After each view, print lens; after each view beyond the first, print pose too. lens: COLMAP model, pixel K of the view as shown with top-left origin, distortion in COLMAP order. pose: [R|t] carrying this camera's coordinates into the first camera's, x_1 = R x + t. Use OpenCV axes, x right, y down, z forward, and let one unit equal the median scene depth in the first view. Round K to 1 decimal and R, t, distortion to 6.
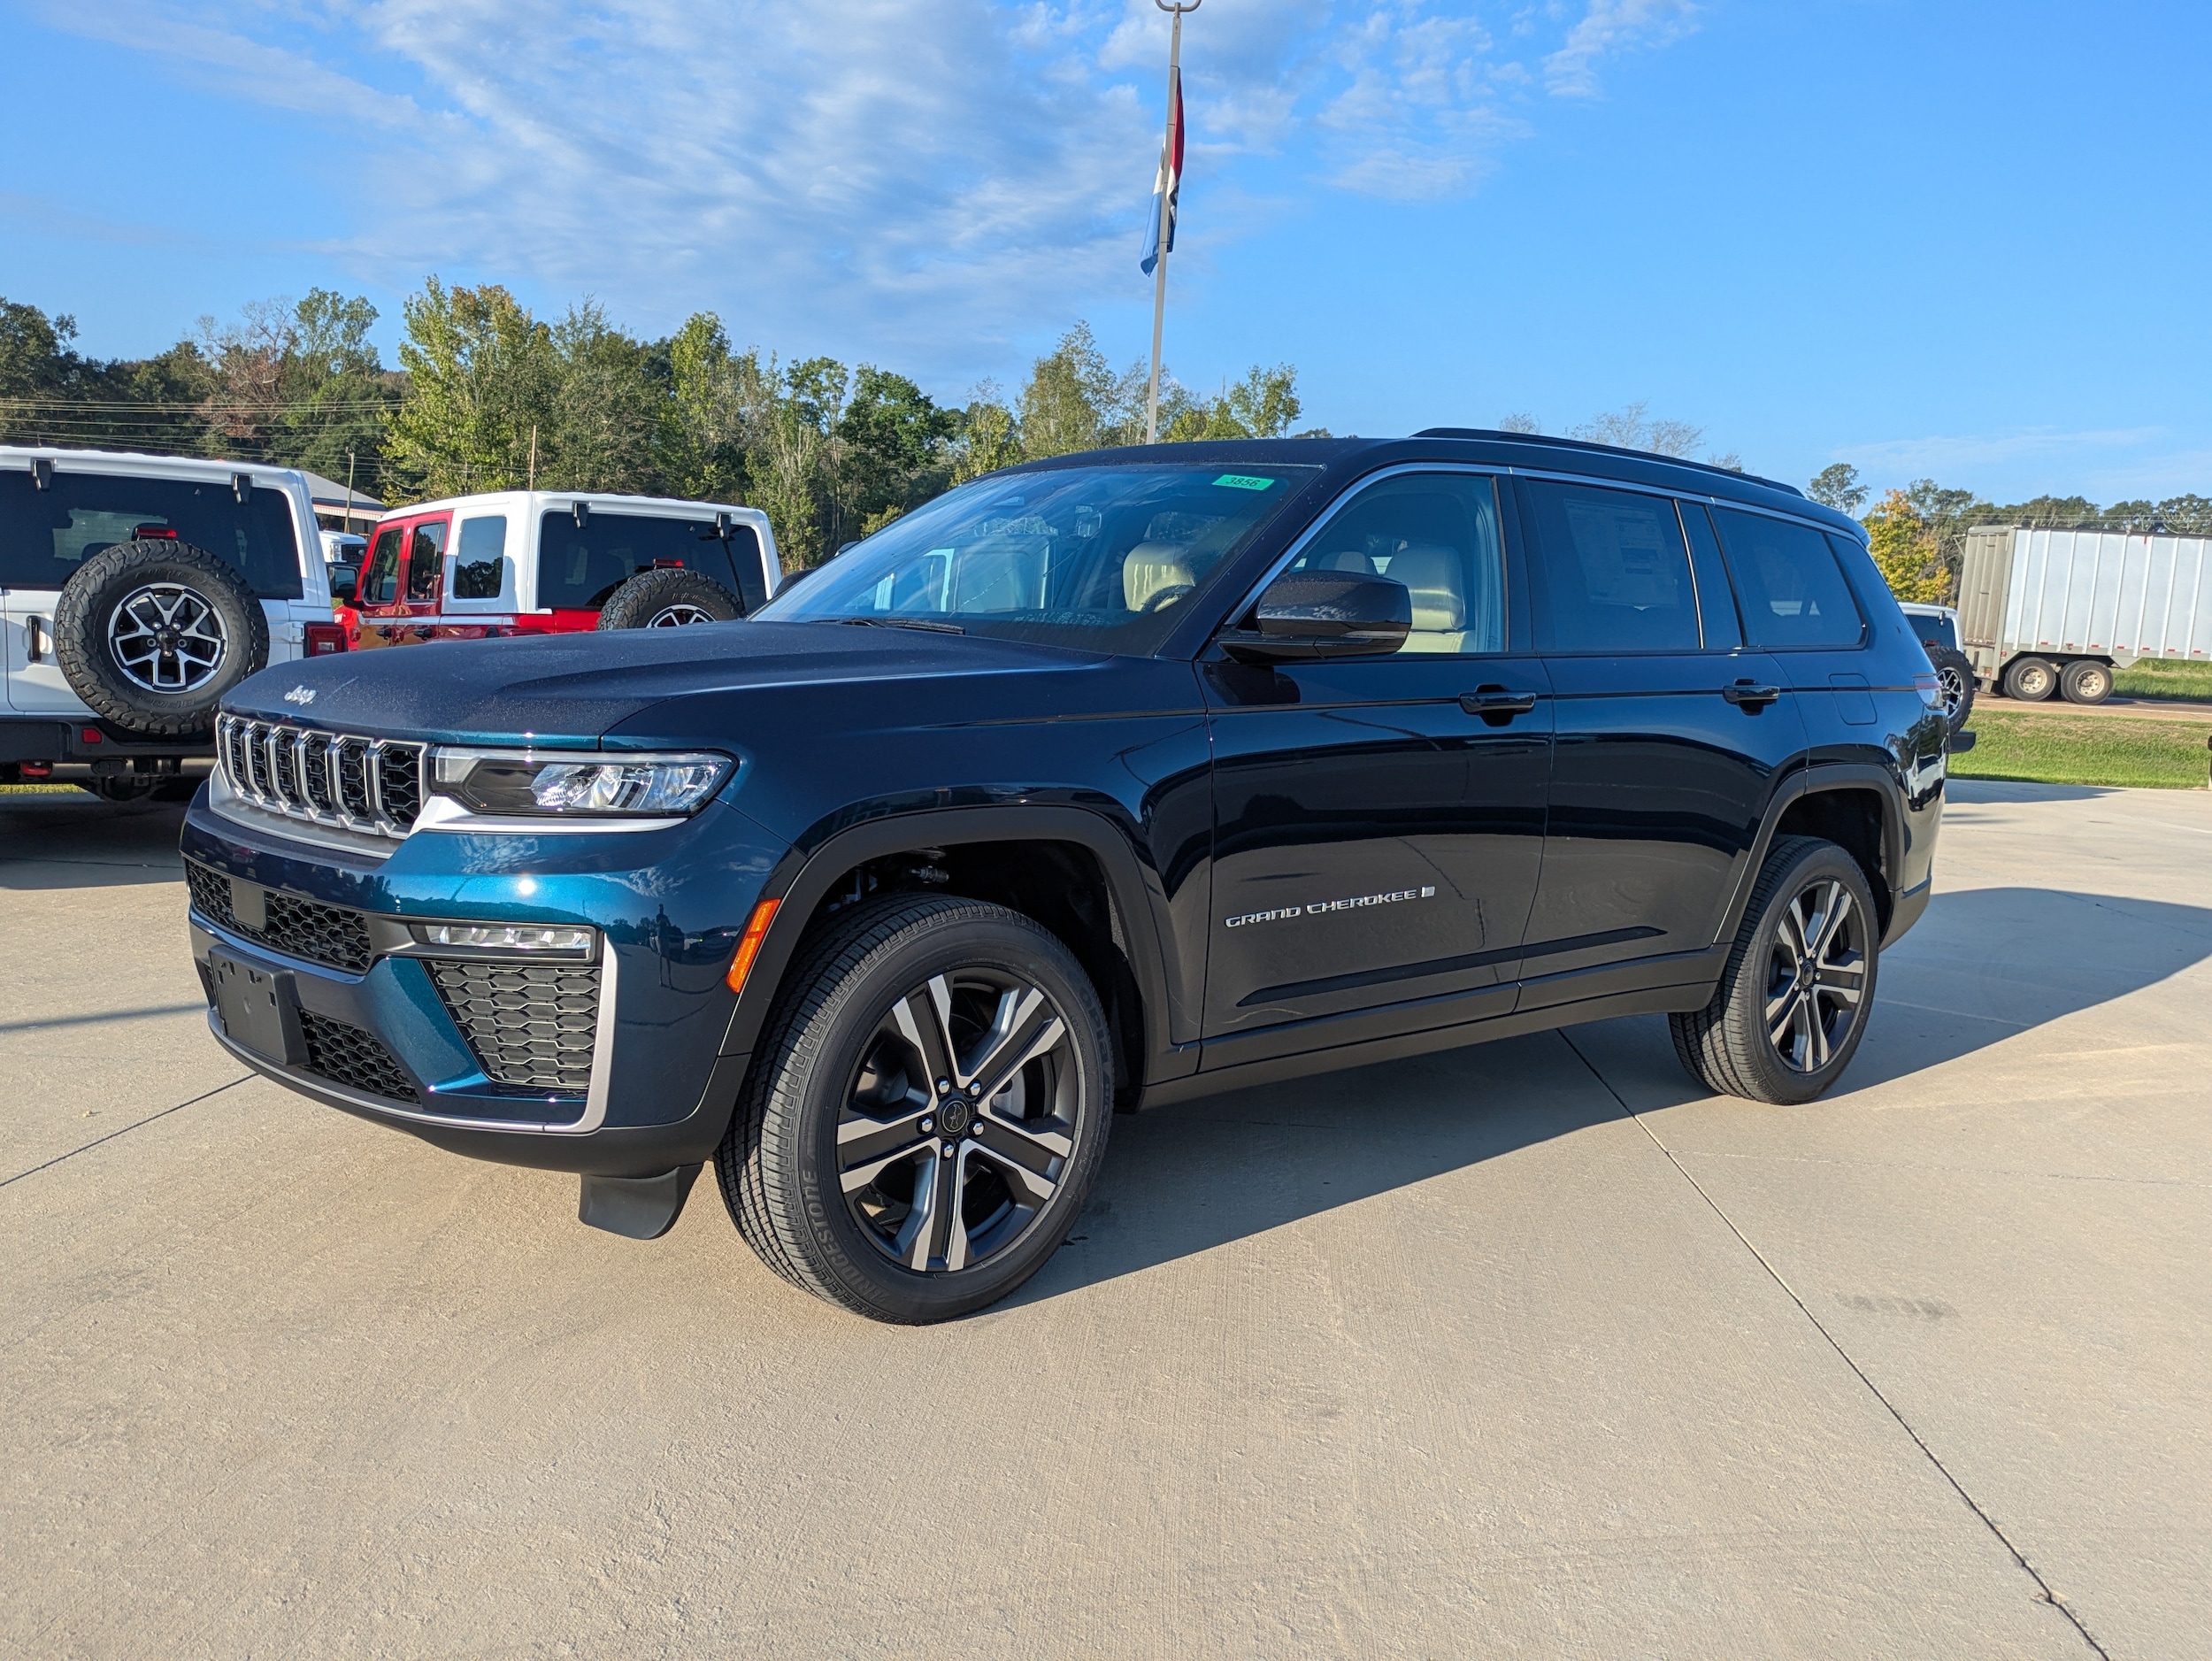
lens RADIAL K [[4076.0, 0, 1106.0], [0, 4076.0, 830.5], [0, 0, 1]] dist [0.137222, -0.723067]
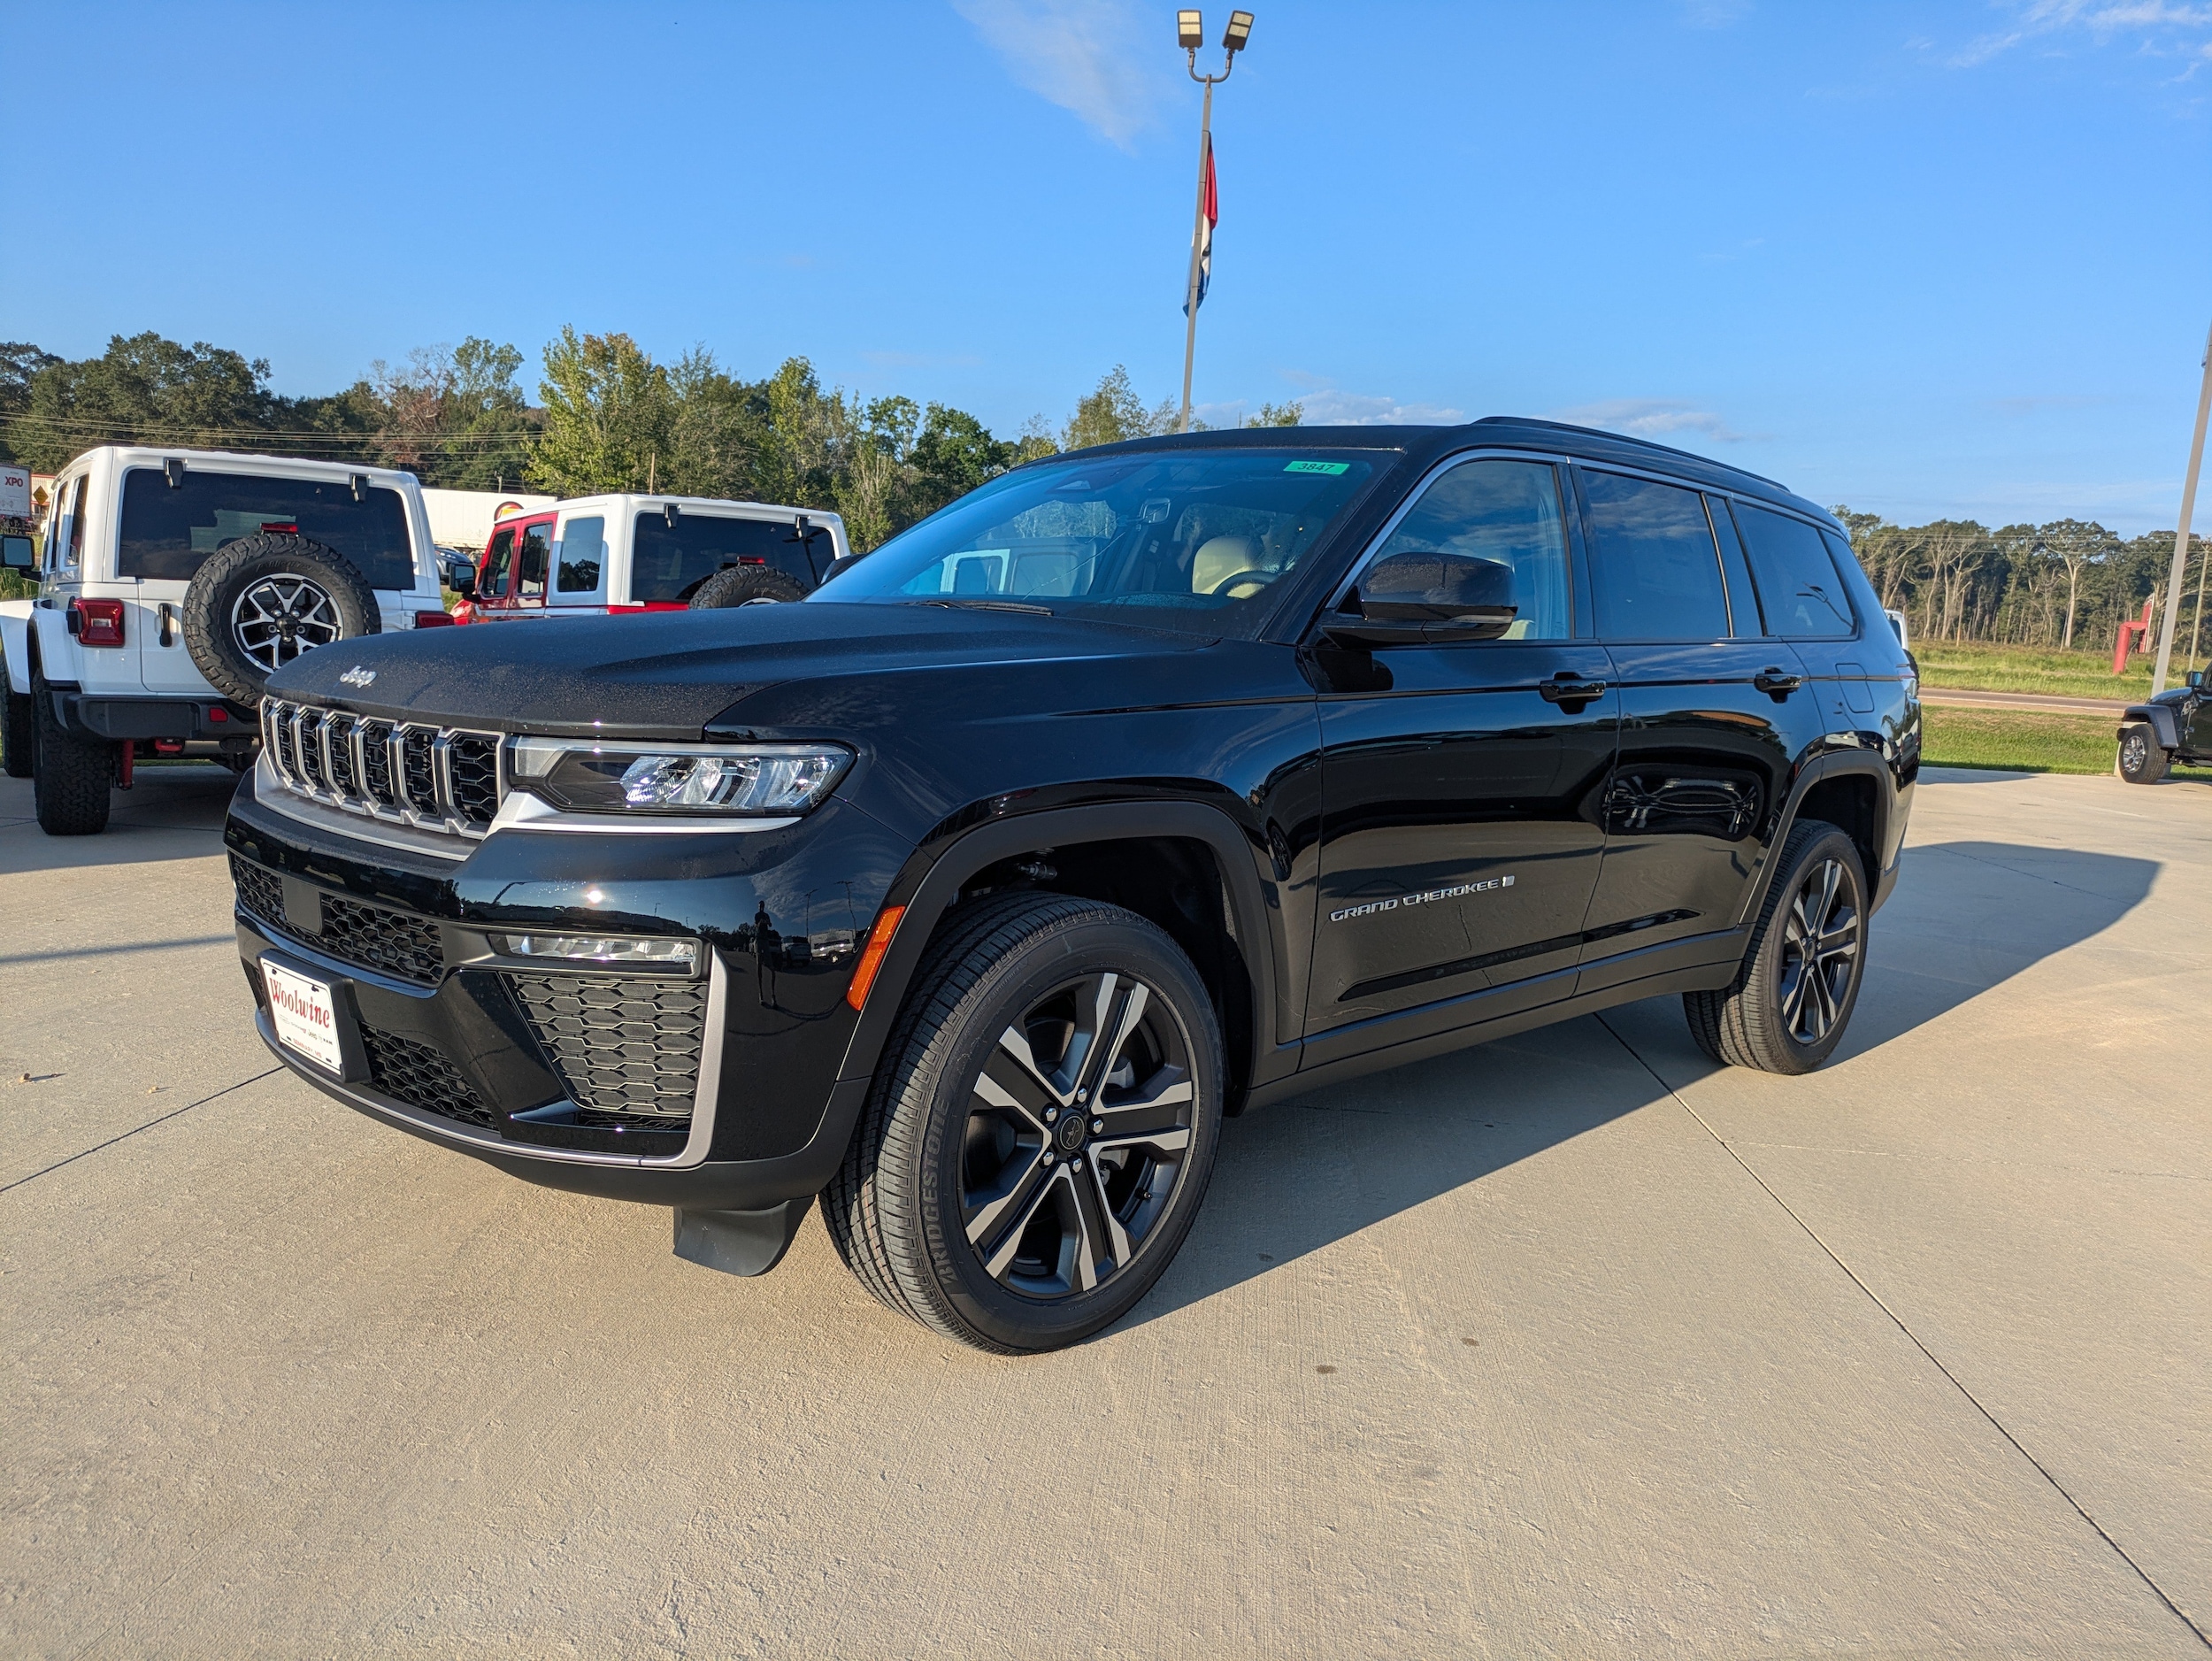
lens RADIAL K [[4810.7, 0, 1109.0], [0, 4810.7, 1015.1], [0, 0, 1]] dist [0.169071, -0.758695]
pose [[0.999802, 0.007878, -0.018289, 0.017880], [-0.007192, 0.999279, 0.037277, 0.009708], [0.018570, -0.037138, 0.999138, -0.386858]]
